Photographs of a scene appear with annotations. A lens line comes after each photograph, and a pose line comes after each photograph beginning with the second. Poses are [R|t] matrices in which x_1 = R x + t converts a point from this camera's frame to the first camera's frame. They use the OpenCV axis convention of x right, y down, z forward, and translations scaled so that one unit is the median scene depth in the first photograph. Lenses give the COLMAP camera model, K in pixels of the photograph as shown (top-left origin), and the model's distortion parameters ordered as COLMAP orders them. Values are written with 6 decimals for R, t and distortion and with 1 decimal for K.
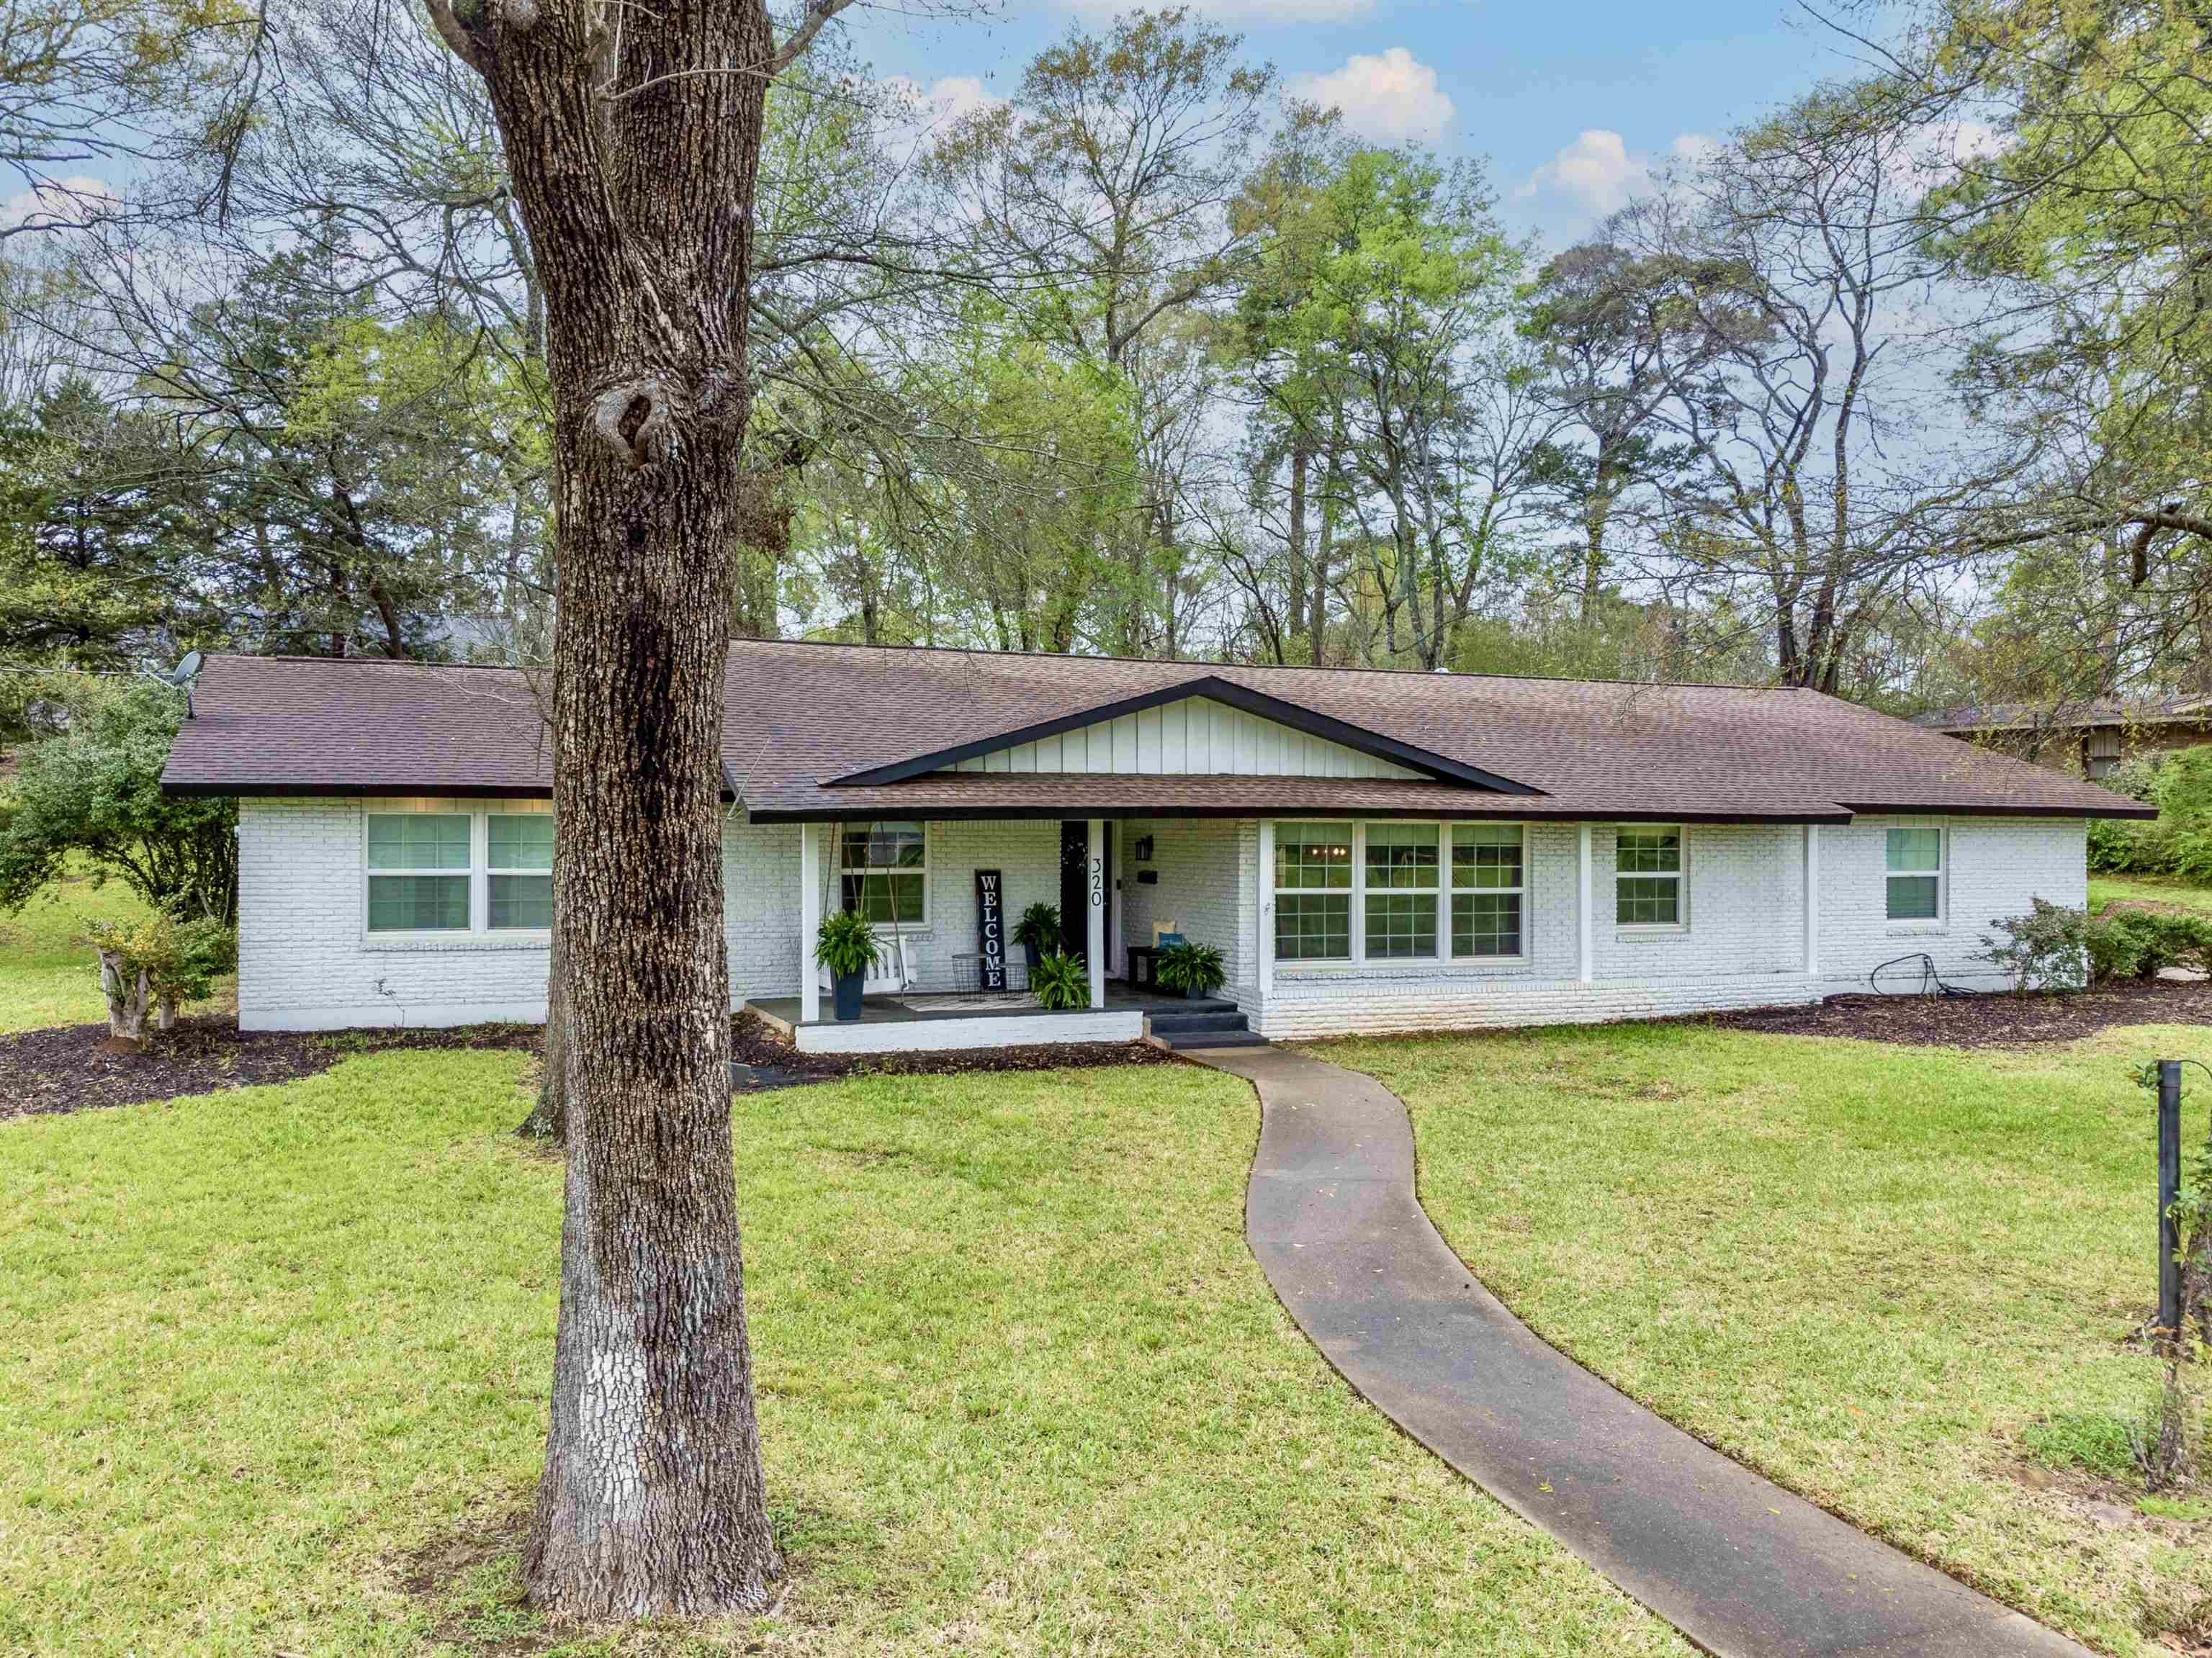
lens RADIAL K [[1725.2, 0, 1109.2], [0, 1725.2, 834.5], [0, 0, 1]] dist [0.013179, -0.004276]
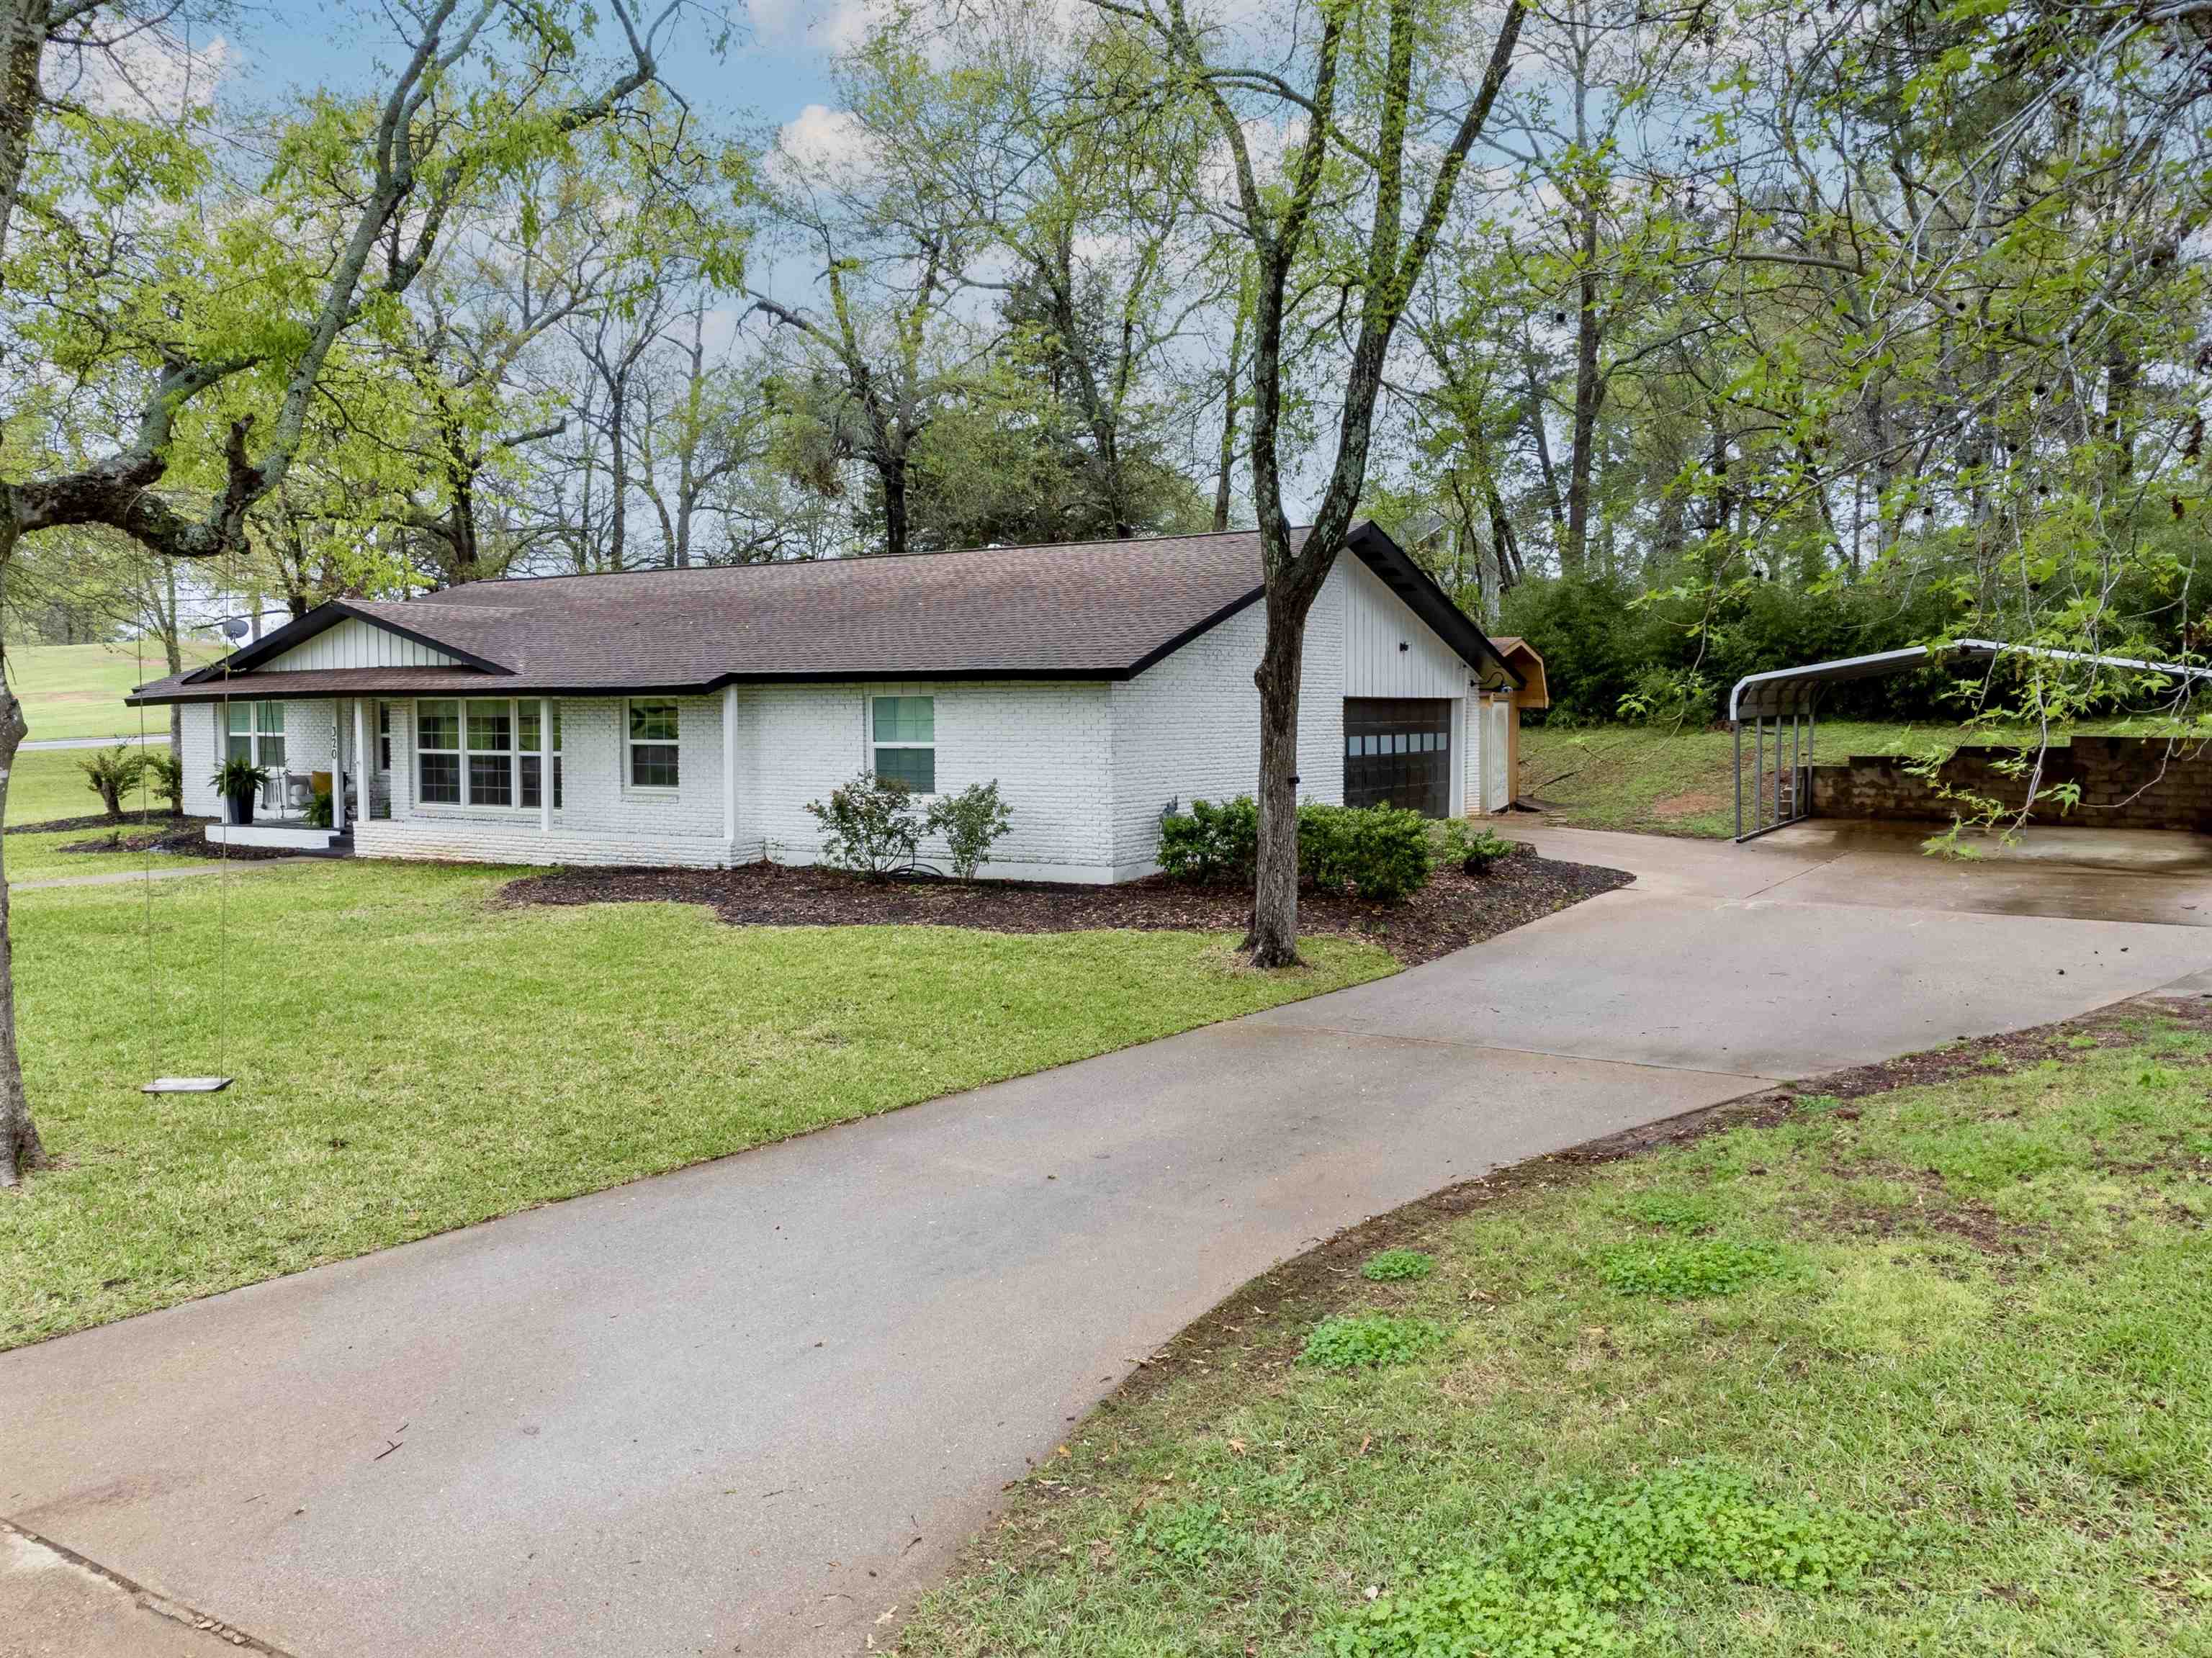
lens RADIAL K [[1725.2, 0, 1203.9], [0, 1725.2, 789.8], [0, 0, 1]] dist [0.013179, -0.004276]
pose [[0.597863, 0.028788, -0.801081, 1.528800], [0.007408, 0.999114, 0.041433, 0.011233], [0.801564, -0.030705, 0.597120, 0.669790]]
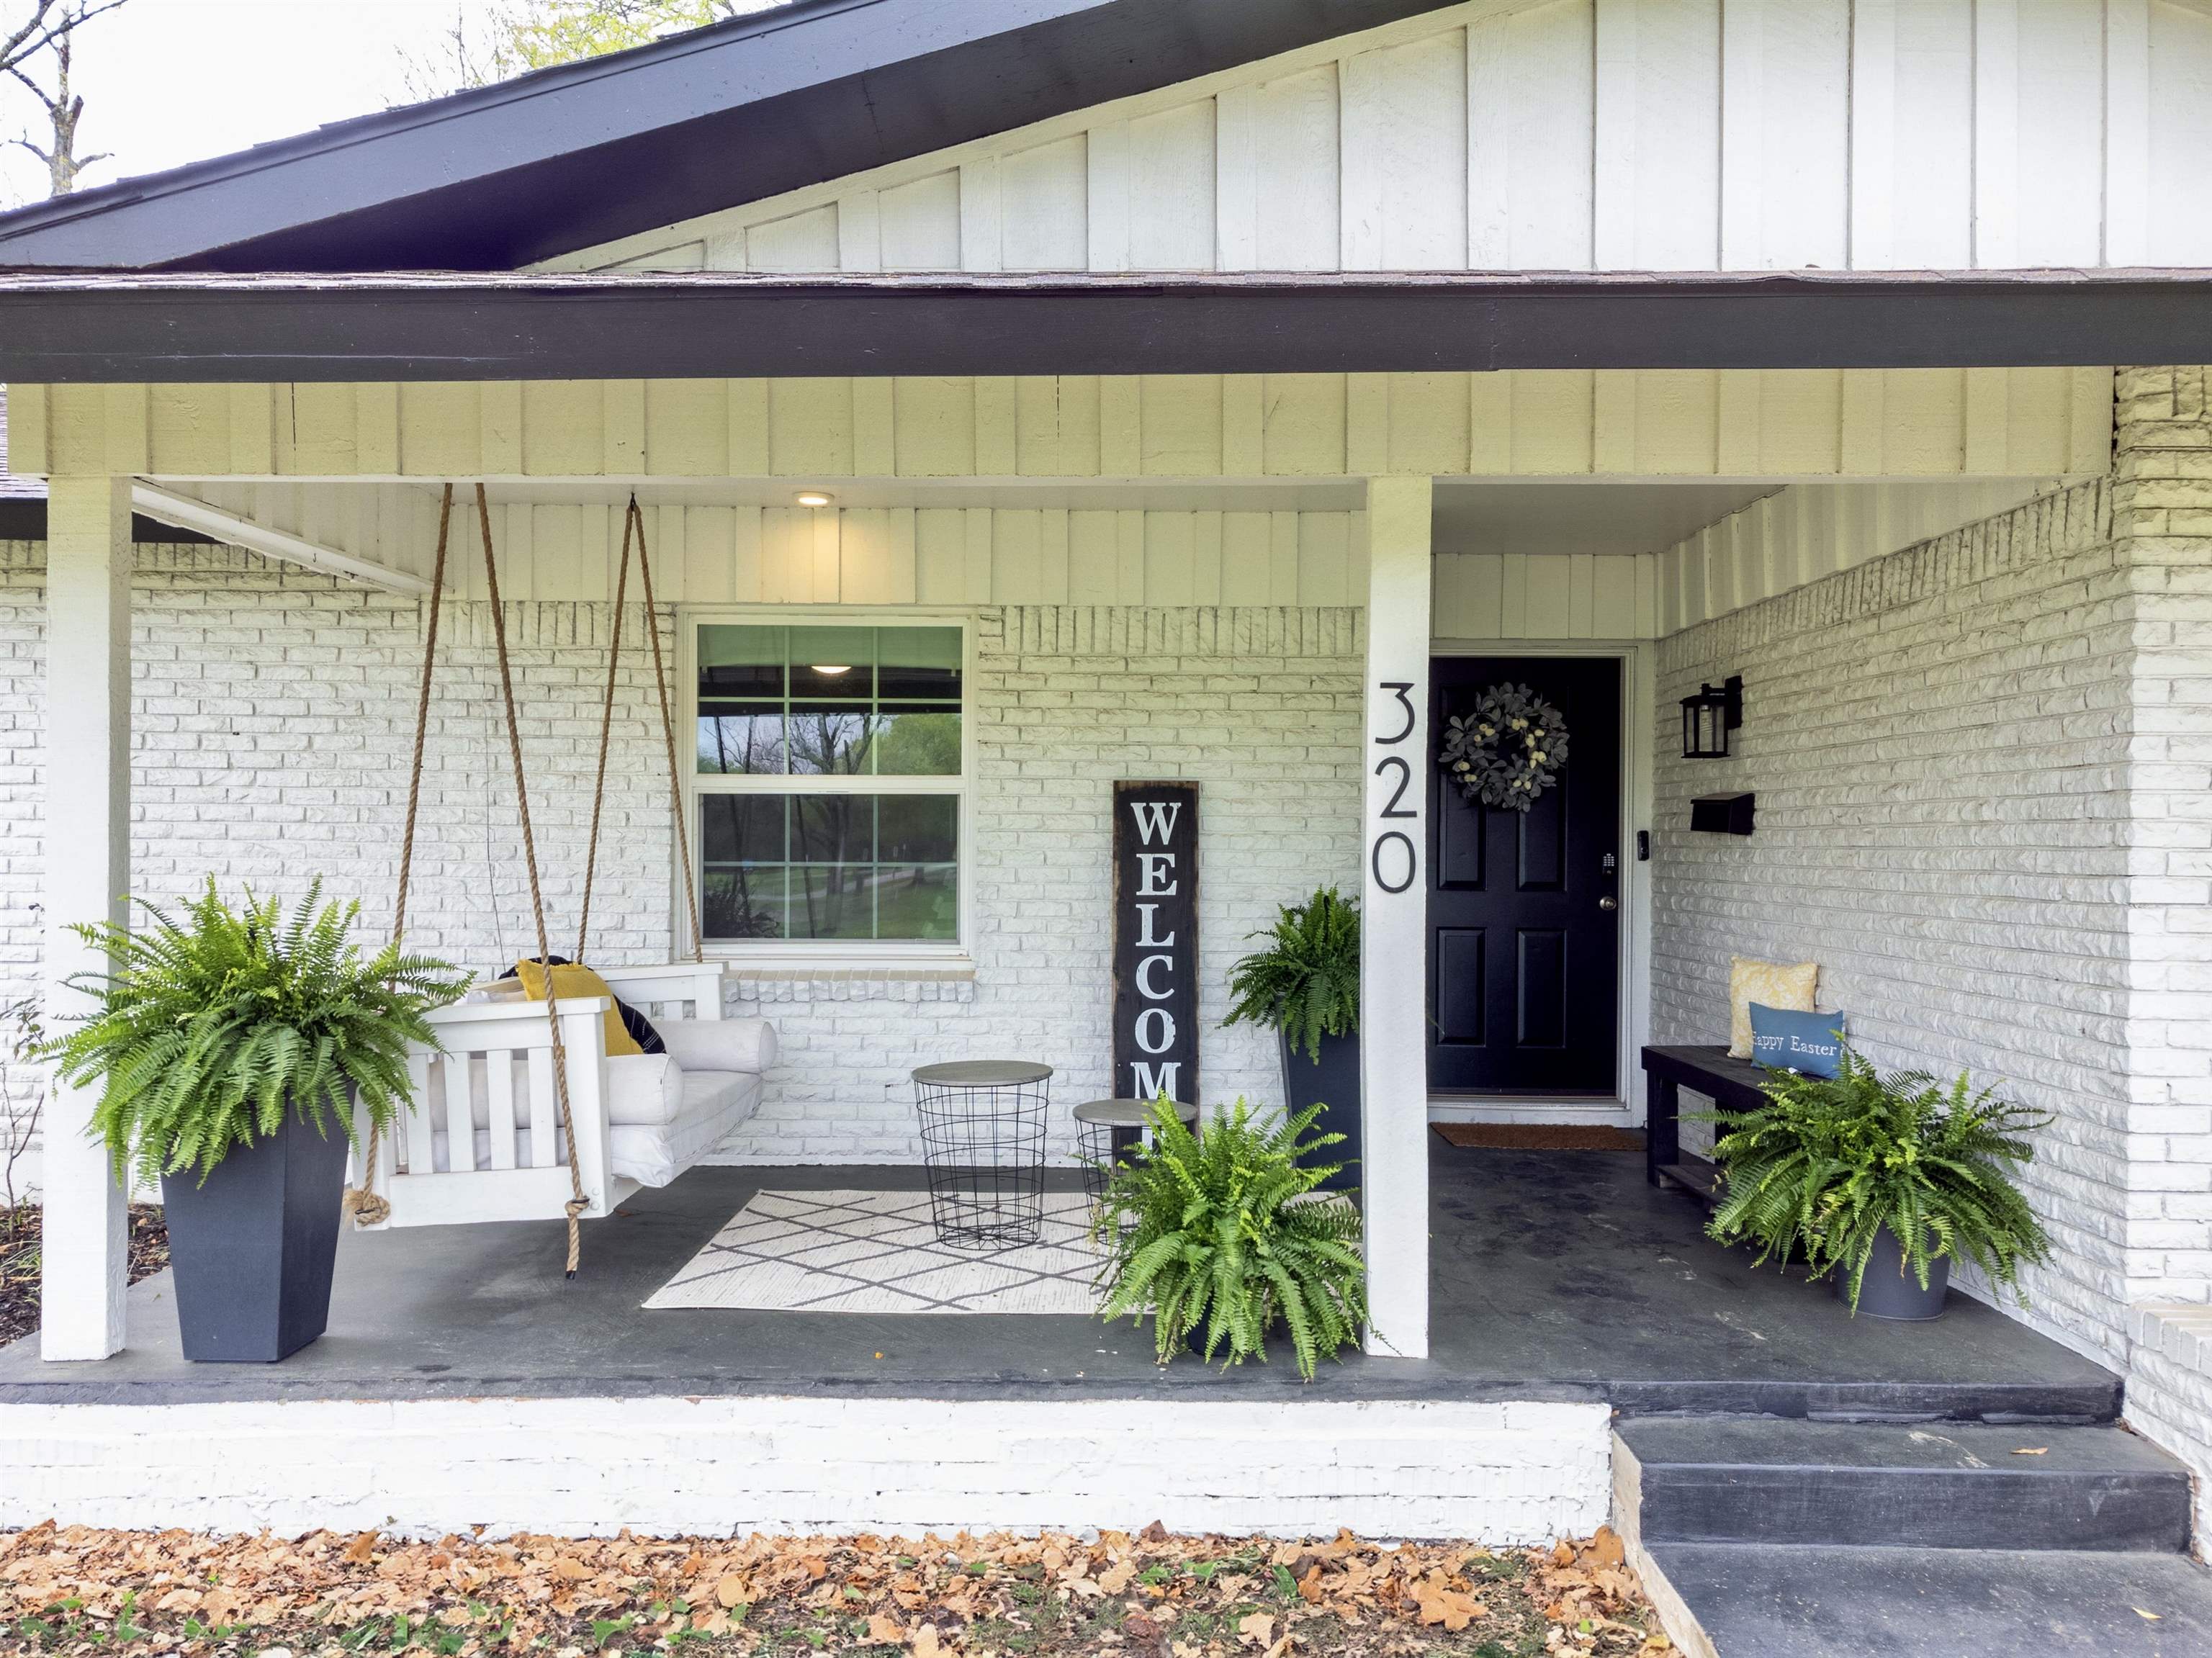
lens RADIAL K [[1571.3, 0, 1102.5], [0, 1571.3, 841.1], [0, 0, 1]] dist [0.003149, -0.000366]
pose [[0.913849, 0.001764, -0.406051, 0.038122], [-0.004294, 0.999977, -0.005321, 0.033652], [0.406033, 0.006606, 0.913835, 0.757684]]
